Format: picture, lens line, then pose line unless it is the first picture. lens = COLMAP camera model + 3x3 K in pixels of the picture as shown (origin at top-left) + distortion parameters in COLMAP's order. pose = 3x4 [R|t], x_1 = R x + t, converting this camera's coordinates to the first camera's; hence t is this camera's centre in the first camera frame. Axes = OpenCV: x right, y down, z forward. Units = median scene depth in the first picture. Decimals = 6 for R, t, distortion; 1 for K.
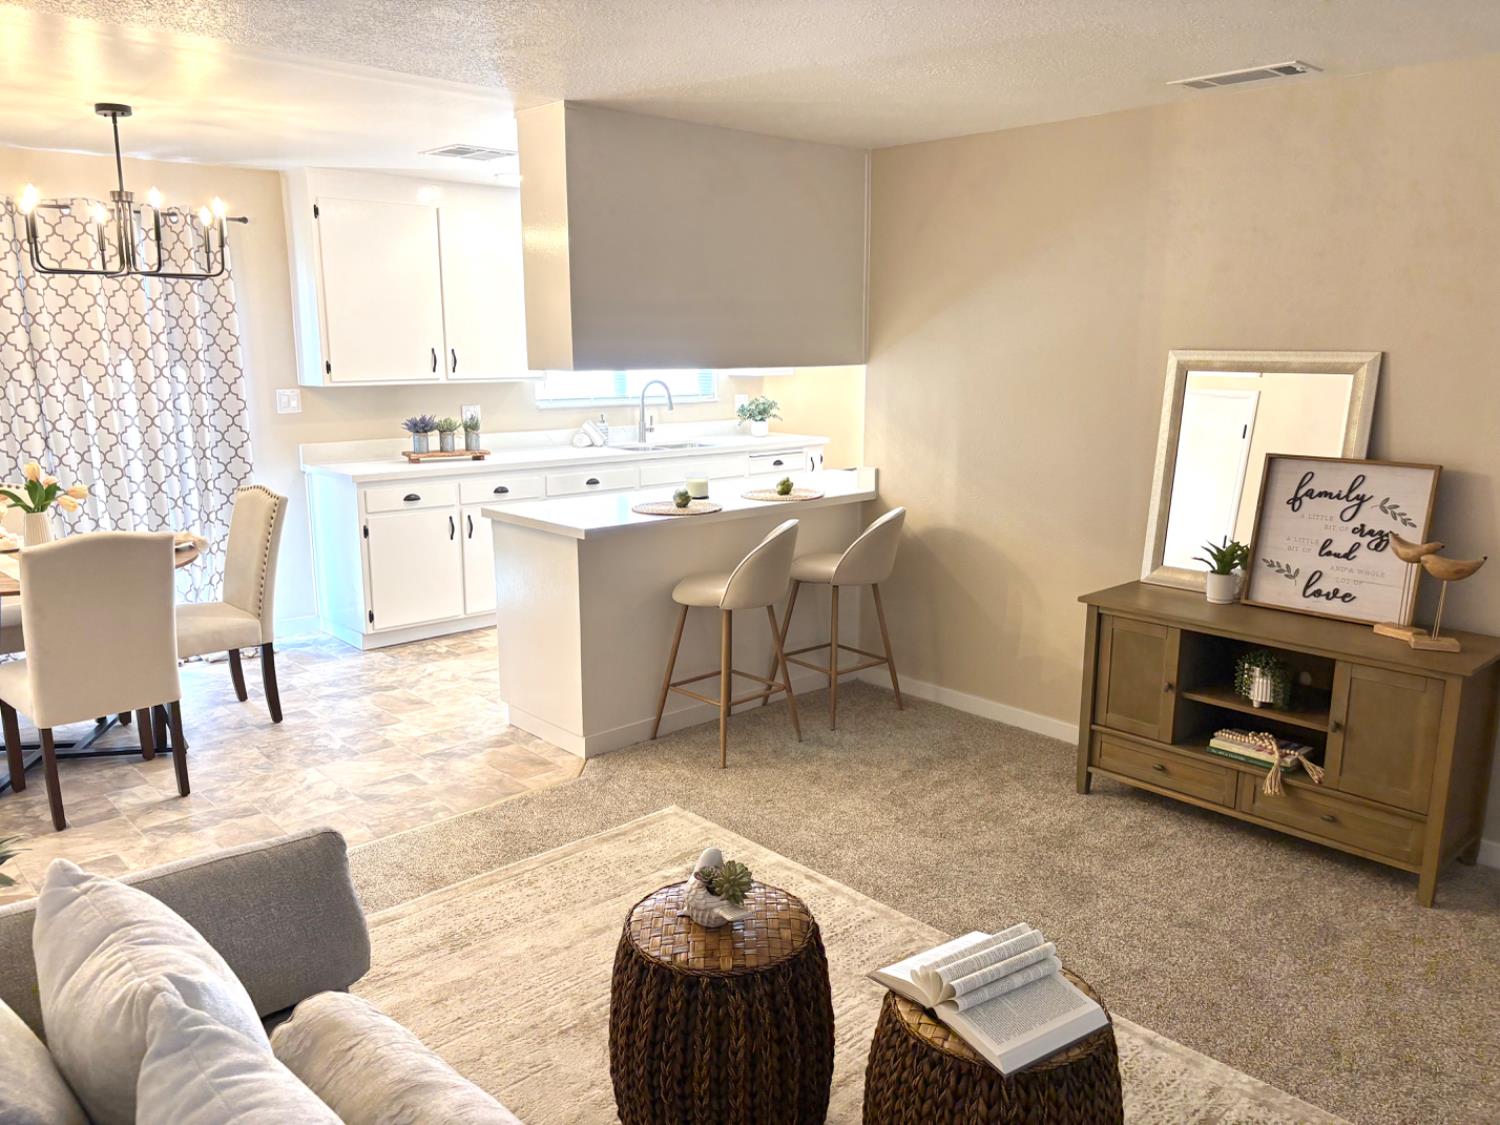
lens RADIAL K [[1122.9, 0, 750.0], [0, 1122.9, 562.5], [0, 0, 1]] dist [0.045234, 0.000824]
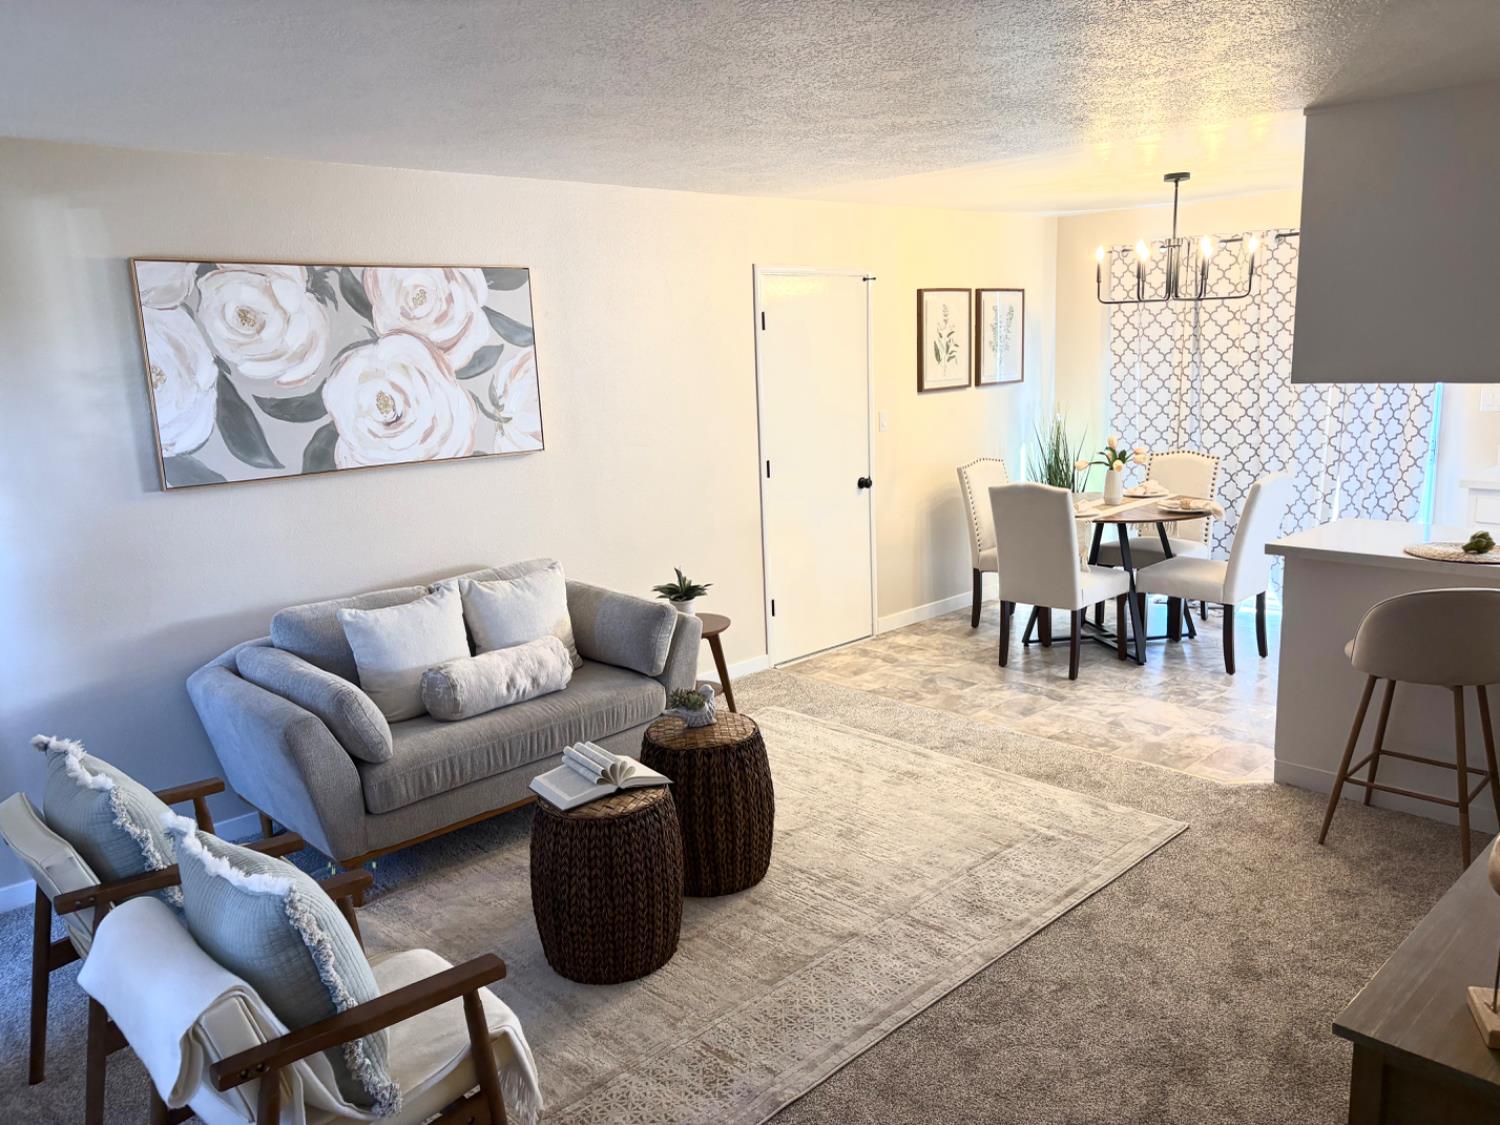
lens RADIAL K [[1157.5, 0, 750.0], [0, 1157.5, 562.5], [0, 0, 1]] dist [-0.005093, -0.001392]
pose [[0.022133, 0.188750, -0.981776, 0.835713], [-0.167613, 0.968817, 0.182480, -0.120944], [0.985604, 0.160520, 0.053080, 0.508615]]
